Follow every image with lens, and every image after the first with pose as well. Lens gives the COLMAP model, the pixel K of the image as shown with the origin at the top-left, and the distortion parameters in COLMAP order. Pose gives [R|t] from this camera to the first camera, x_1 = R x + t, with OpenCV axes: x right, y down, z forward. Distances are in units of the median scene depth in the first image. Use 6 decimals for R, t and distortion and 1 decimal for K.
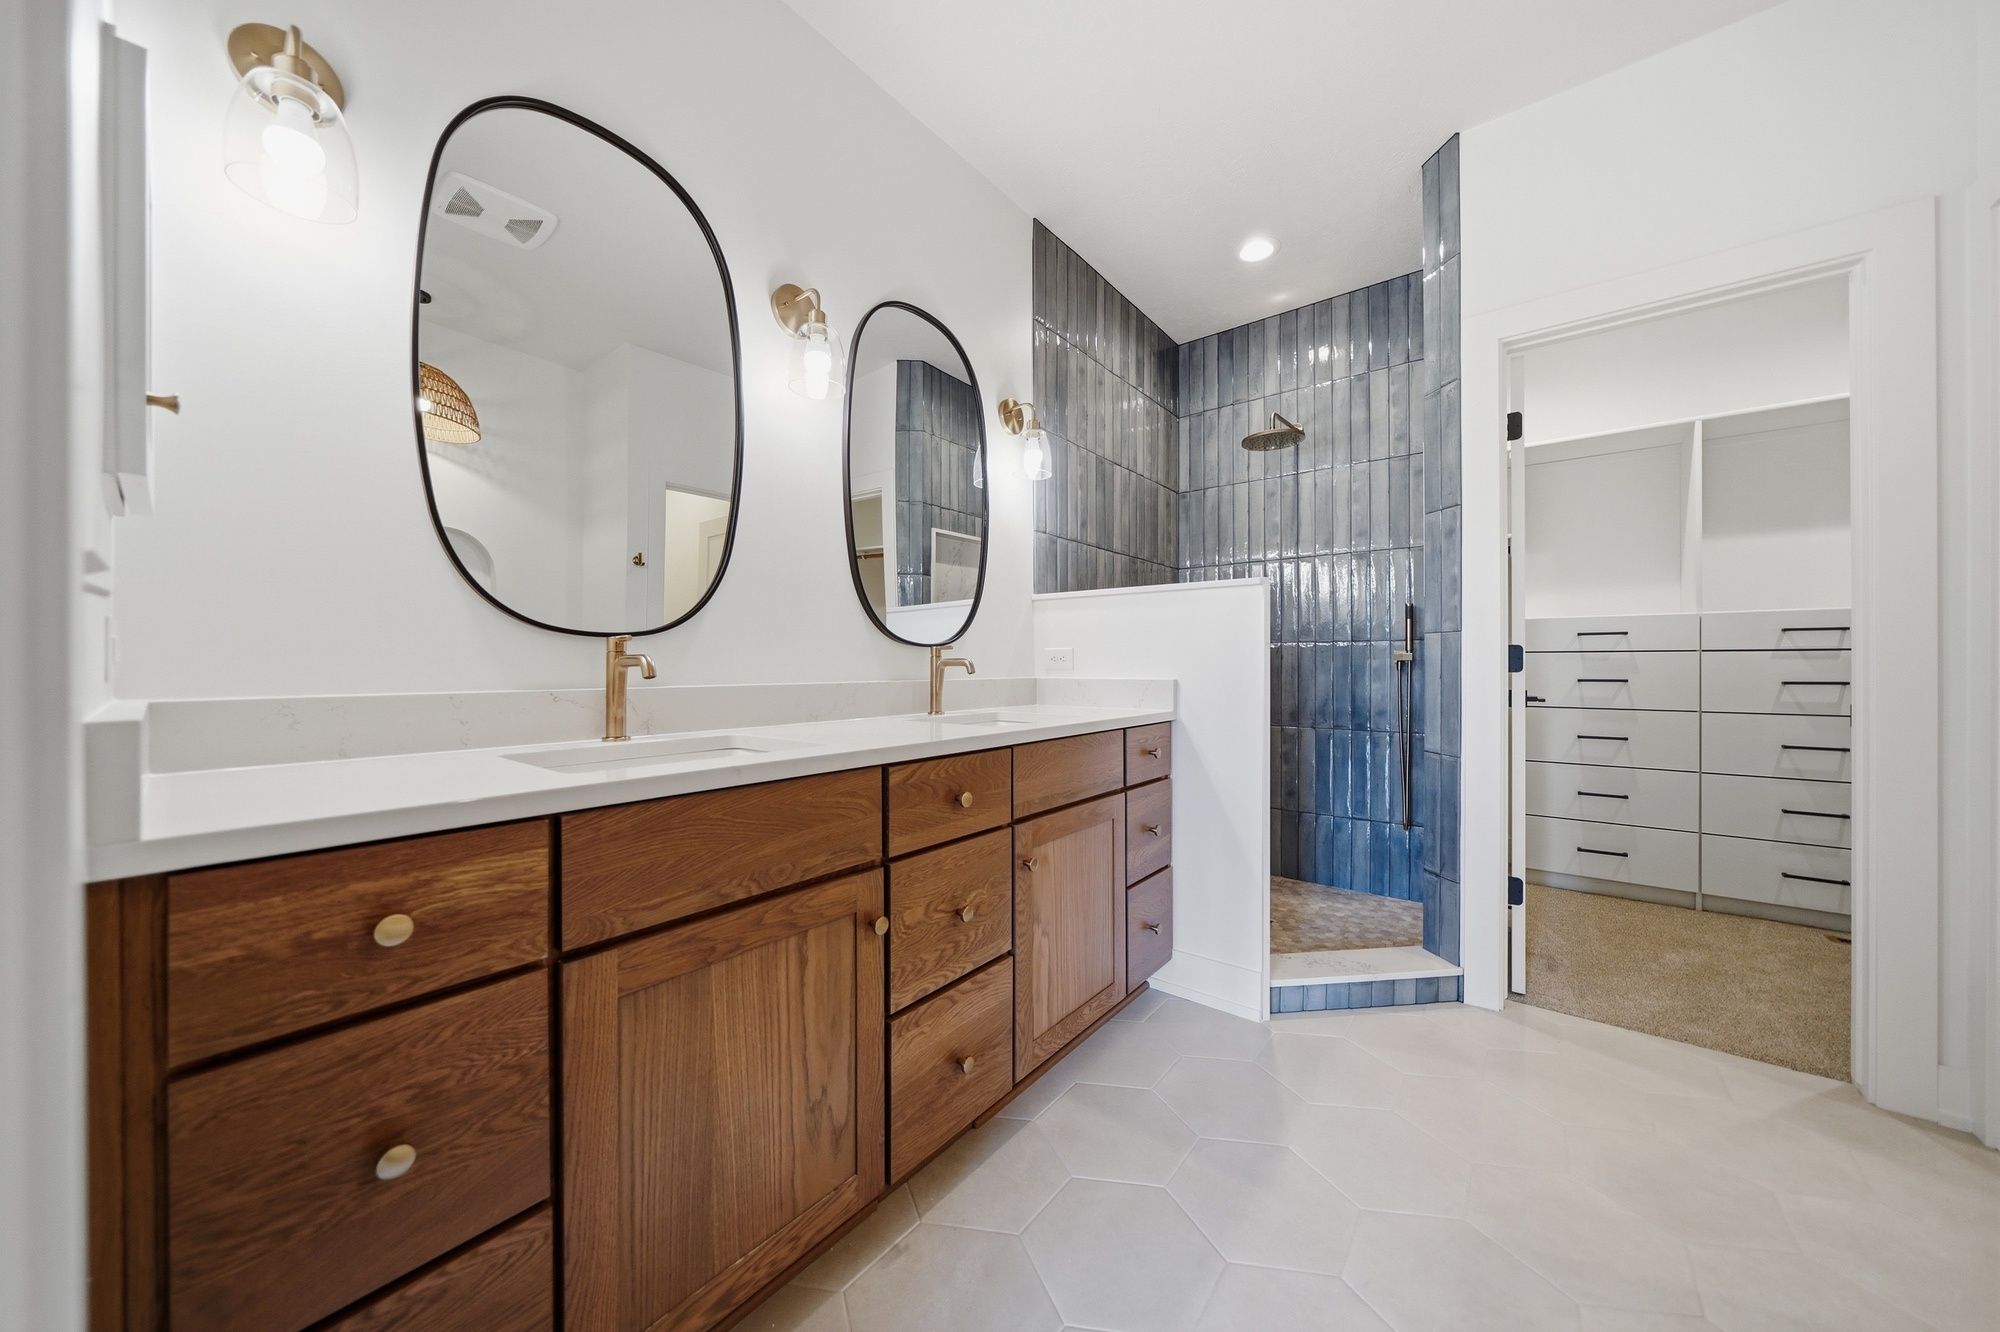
lens RADIAL K [[690.3, 0, 994.3], [0, 690.3, 667.2], [0, 0, 1]] dist [-0.000122, 0.000058]
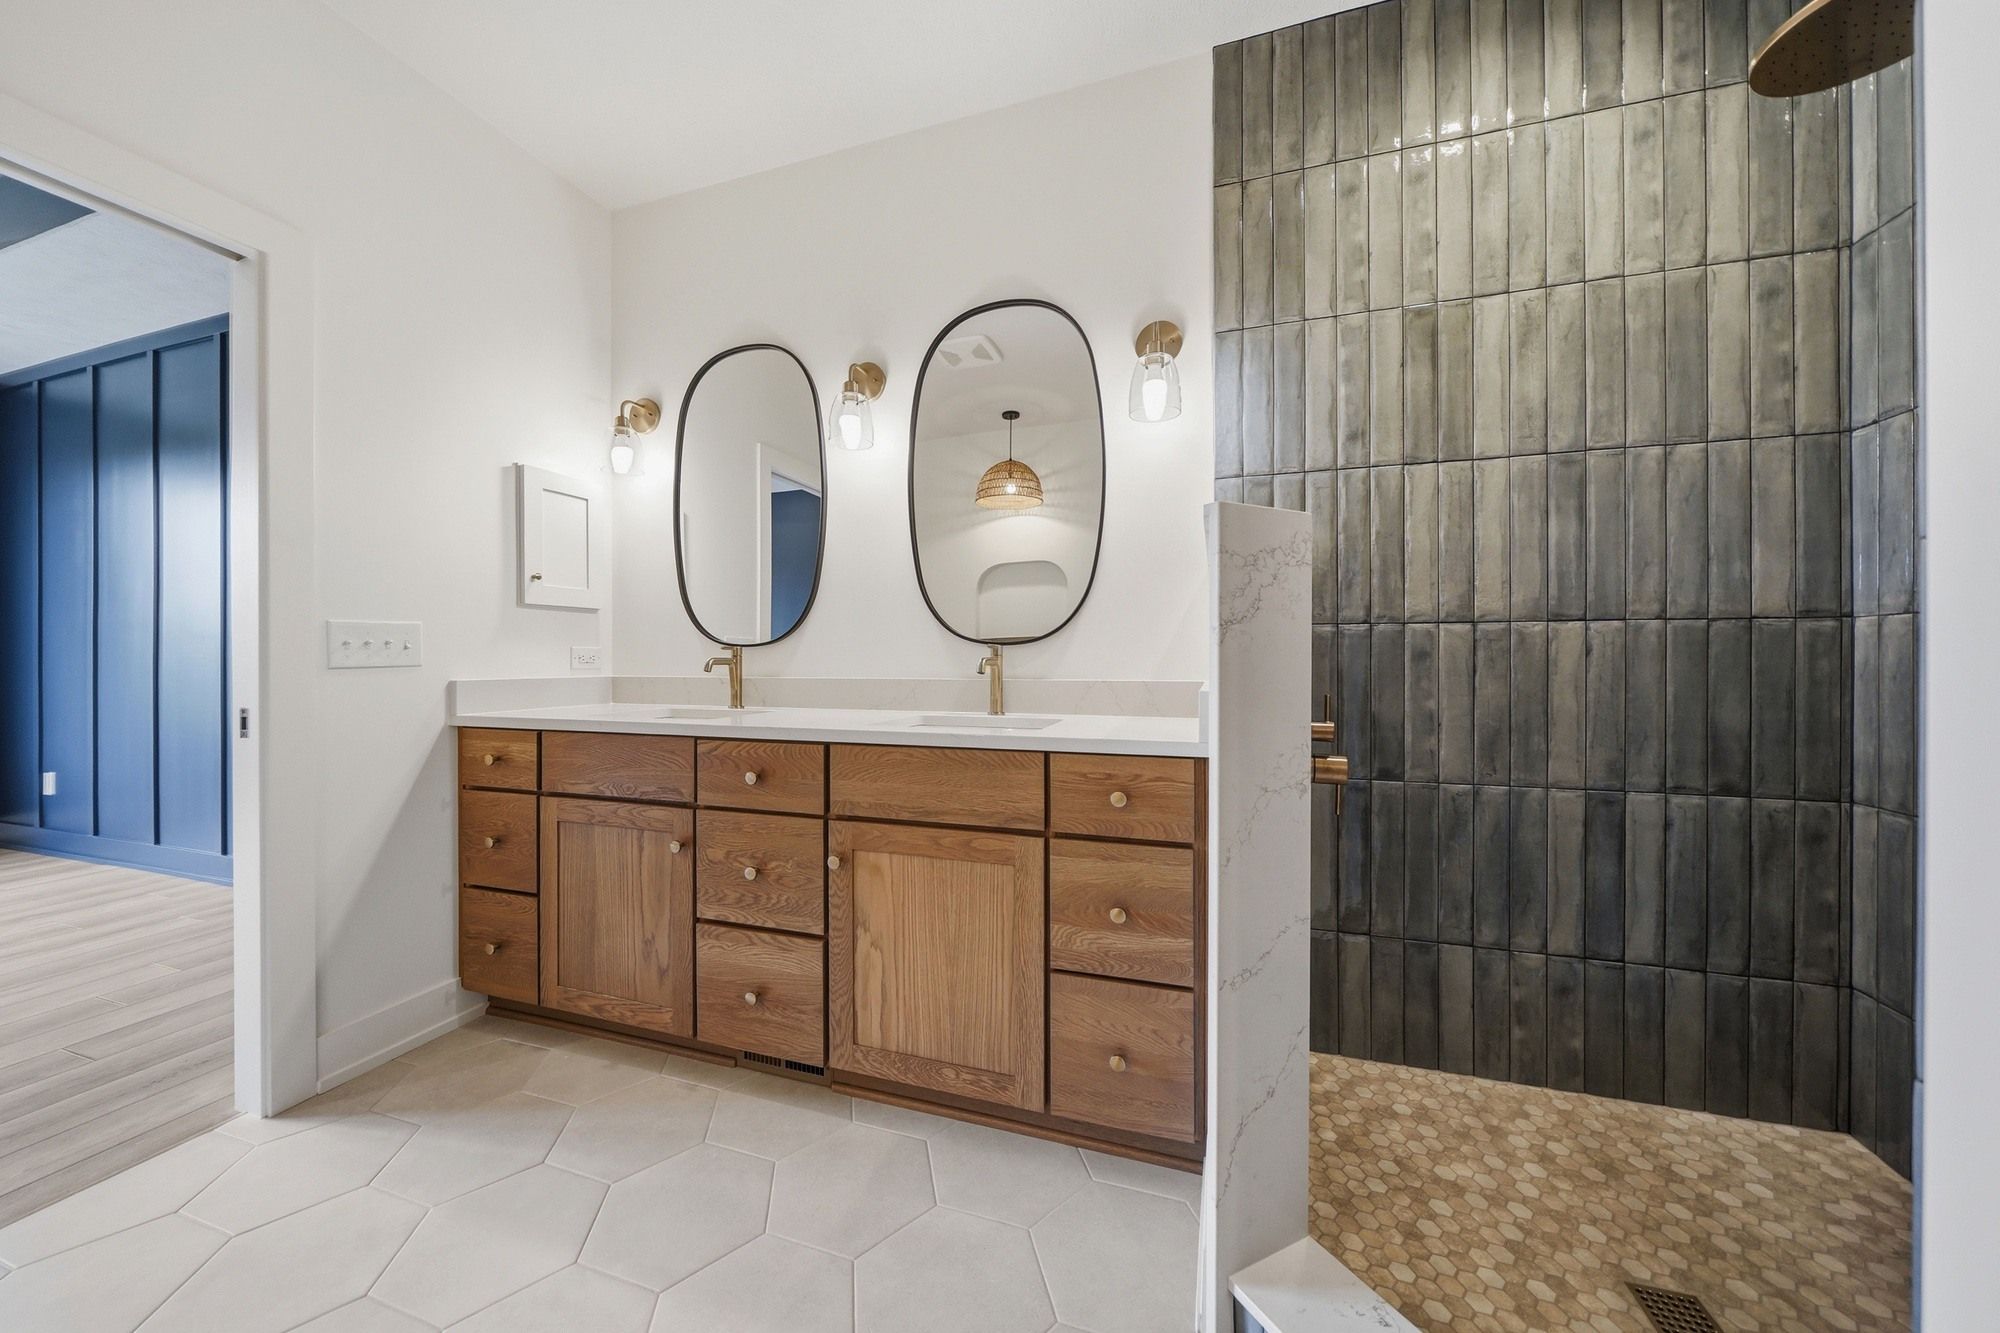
lens RADIAL K [[693.6, 0, 999.0], [0, 693.6, 650.7], [0, 0, 1]] dist [0.000835, -0.000019]
pose [[0.341872, 0.001328, -0.939746, 1.118852], [0.001092, 0.999998, 0.001810, -0.029094], [0.939746, -0.001645, 0.341870, 0.893895]]
